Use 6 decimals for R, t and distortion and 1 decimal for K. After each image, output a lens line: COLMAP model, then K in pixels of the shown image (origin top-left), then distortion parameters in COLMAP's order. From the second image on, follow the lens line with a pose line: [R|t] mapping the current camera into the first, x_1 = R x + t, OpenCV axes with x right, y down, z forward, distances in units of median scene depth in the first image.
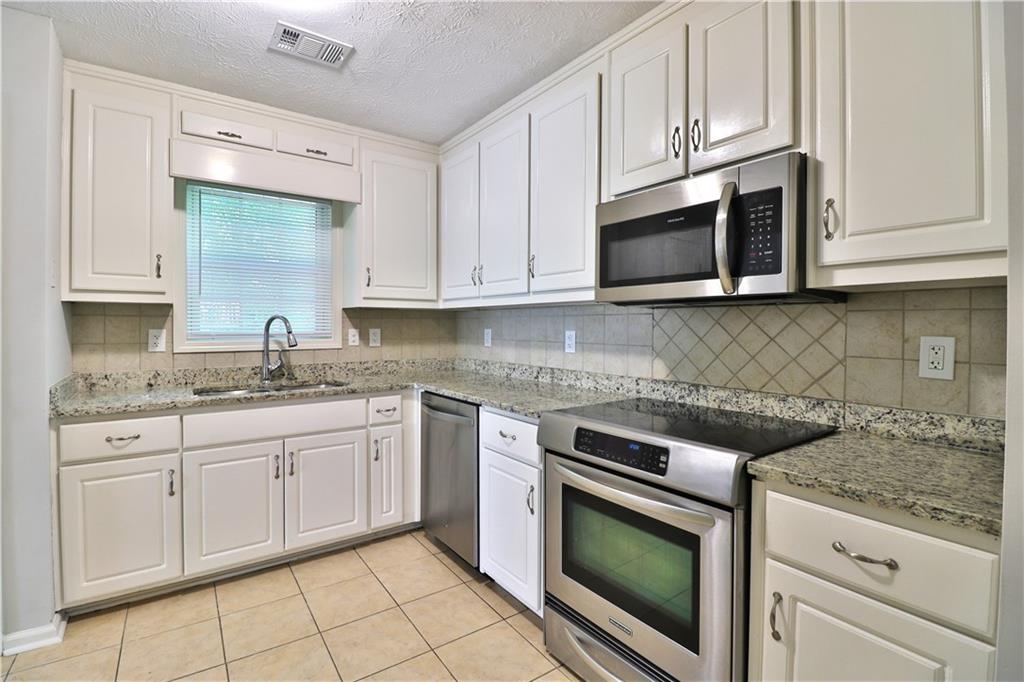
lens RADIAL K [[472.0, 0, 491.8], [0, 472.0, 332.3], [0, 0, 1]] dist [-0.009275, -0.006796]
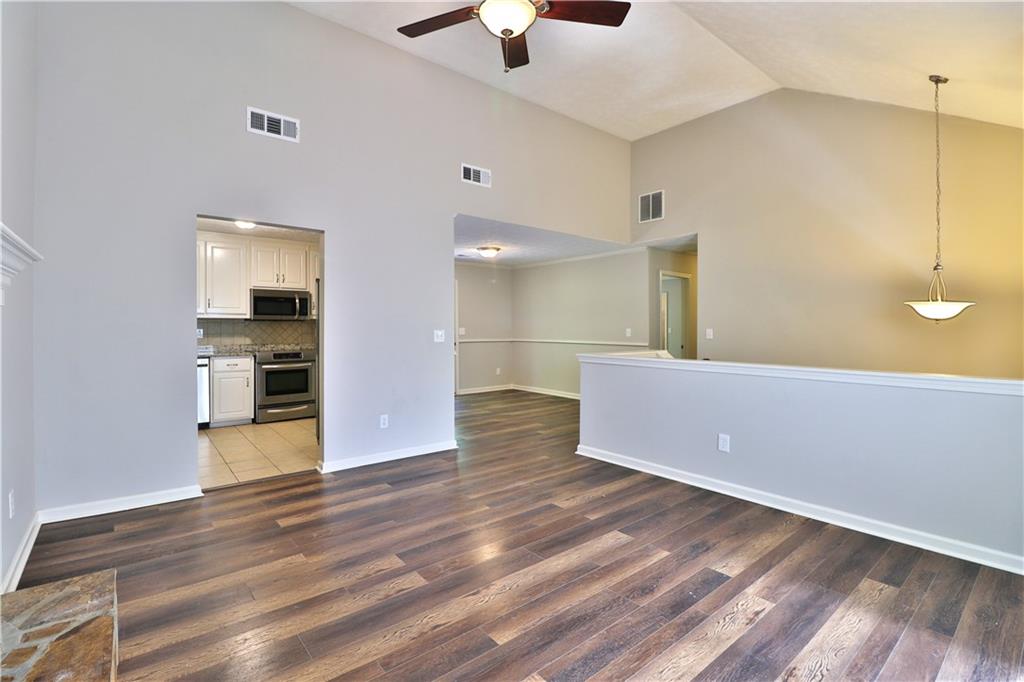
lens RADIAL K [[472.0, 0, 493.7], [0, 472.0, 331.0], [0, 0, 1]] dist [-0.009275, -0.006796]
pose [[-0.073149, -0.013122, 0.997235, -3.094874], [0.011760, 0.999833, 0.014019, -0.010599], [-0.997252, 0.012753, -0.072982, -0.407492]]
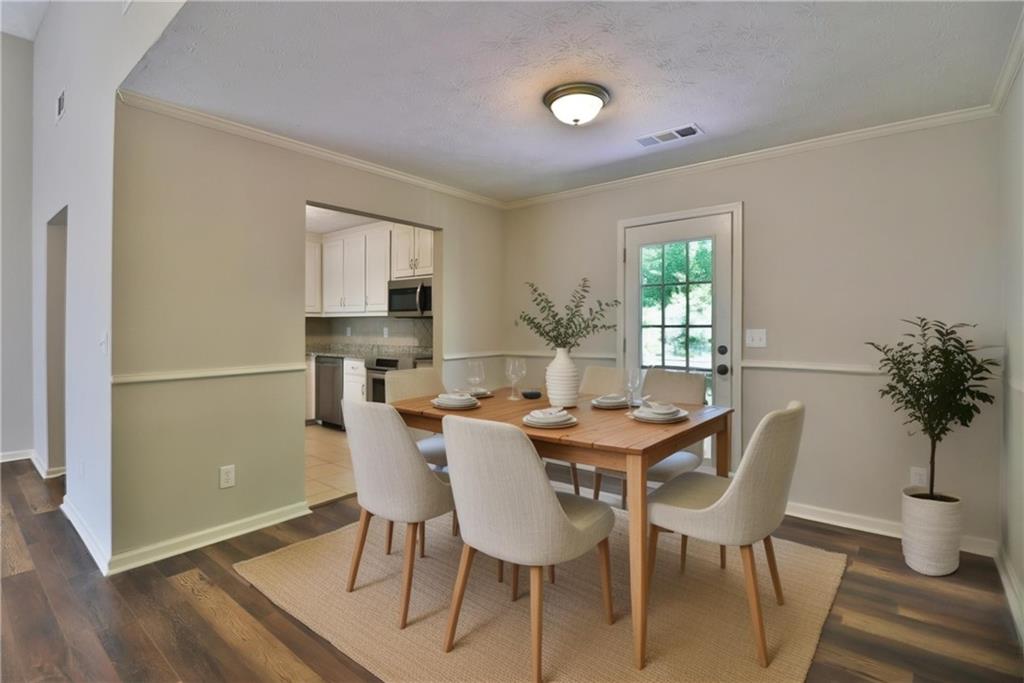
lens RADIAL K [[473.1, 0, 494.7], [0, 473.1, 337.6], [0, 0, 1]] dist [-0.024405, -0.001567]
pose [[0.962406, -0.003033, 0.271598, 0.073661], [0.001027, 0.999971, 0.007528, 0.036310], [-0.271613, -0.006966, 0.962381, -1.781132]]
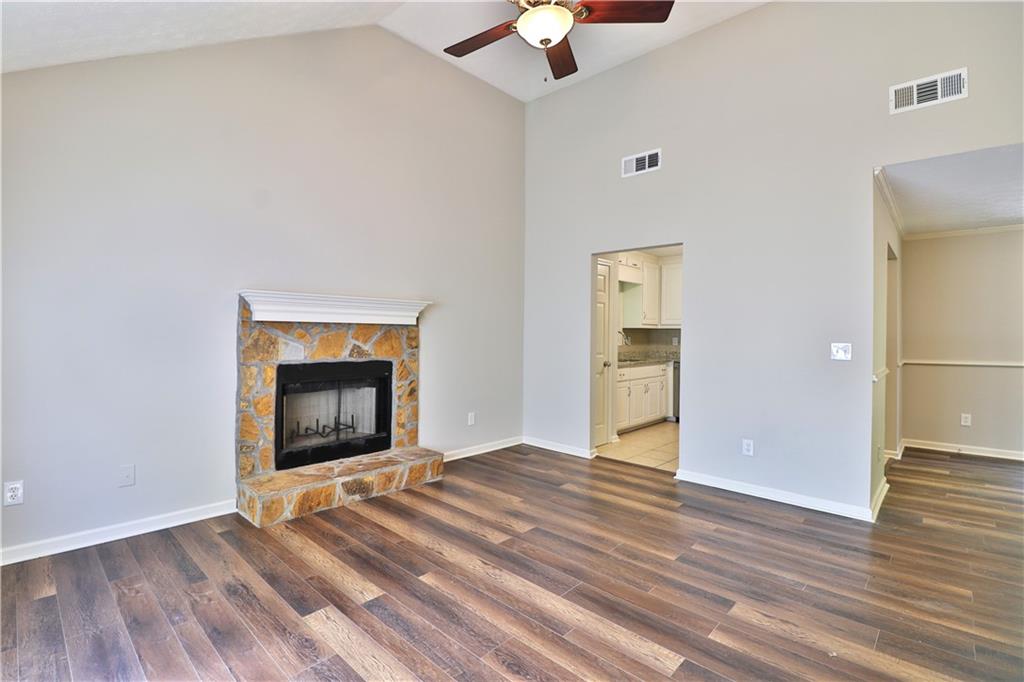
lens RADIAL K [[472.0, 0, 497.6], [0, 472.0, 331.1], [0, 0, 1]] dist [-0.009275, -0.006796]
pose [[0.978867, 0.012882, 0.204092, -2.205760], [-0.009385, 0.999792, -0.018096, 0.014148], [-0.204283, 0.015798, 0.978784, -1.747963]]
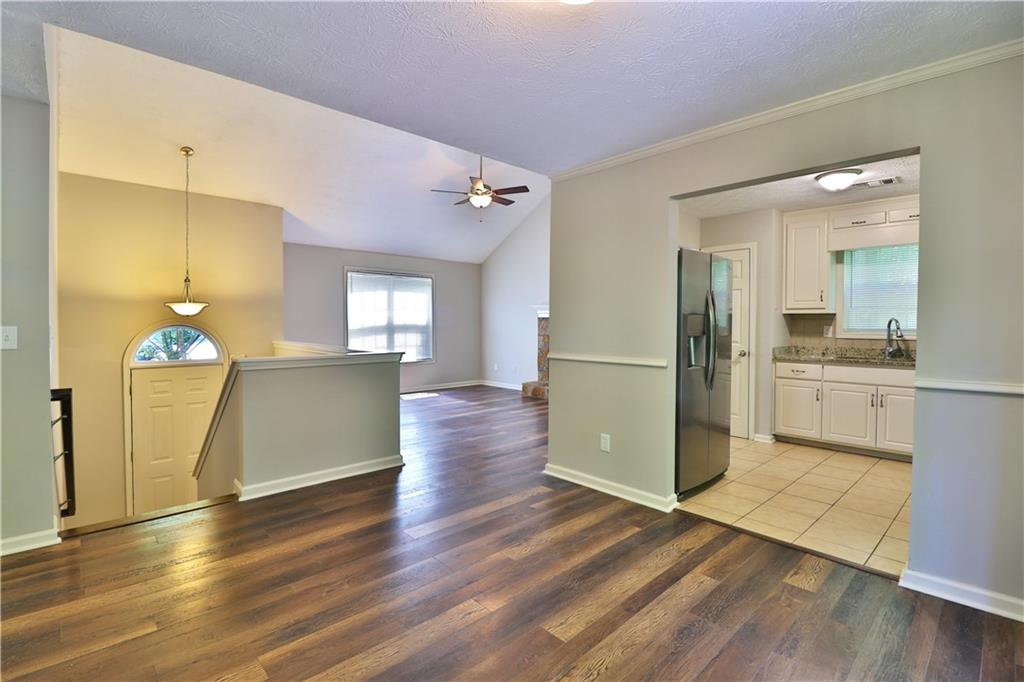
lens RADIAL K [[472.0, 0, 495.6], [0, 472.0, 325.1], [0, 0, 1]] dist [-0.009275, -0.006796]
pose [[0.141026, 0.005910, -0.989988, 1.394134], [-0.020625, 0.999783, 0.003031, 0.016713], [0.989791, 0.019991, 0.141117, -0.890894]]
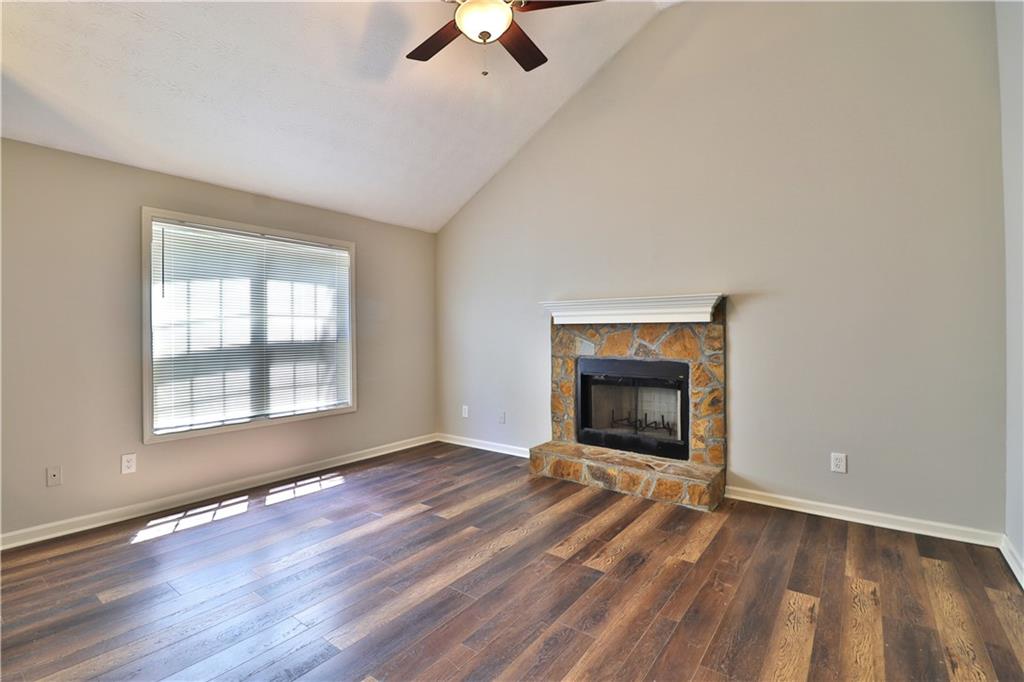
lens RADIAL K [[472.0, 0, 489.6], [0, 472.0, 326.5], [0, 0, 1]] dist [-0.009275, -0.006796]
pose [[0.301474, -0.009837, -0.953424, -0.631377], [-0.010652, 0.999850, -0.013684, 0.000347], [0.953415, 0.014281, 0.301324, -0.904665]]
